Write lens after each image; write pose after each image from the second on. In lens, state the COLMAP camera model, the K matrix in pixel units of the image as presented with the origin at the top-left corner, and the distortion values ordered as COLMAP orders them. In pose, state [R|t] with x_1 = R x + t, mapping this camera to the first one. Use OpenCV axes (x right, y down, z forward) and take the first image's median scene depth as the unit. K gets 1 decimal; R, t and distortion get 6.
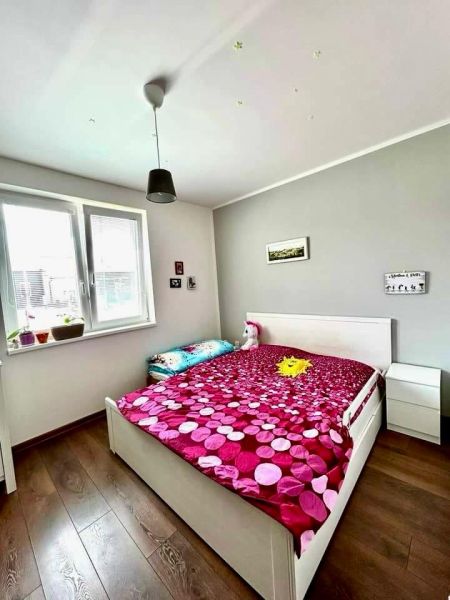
lens RADIAL K [[244.0, 0, 224.6], [0, 244.0, 299.6], [0, 0, 1]] dist [0.003588, 0.000580]
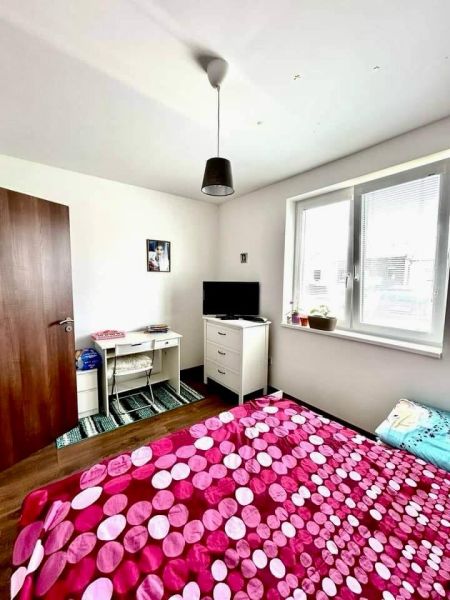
lens RADIAL K [[244.0, 0, 224.9], [0, 244.0, 299.8], [0, 0, 1]] dist [0.003588, 0.000580]
pose [[-0.161121, 0.151392, -0.975254, 0.520286], [-0.068327, 0.984083, 0.164051, -0.131984], [0.984567, 0.093068, -0.148212, 0.922717]]
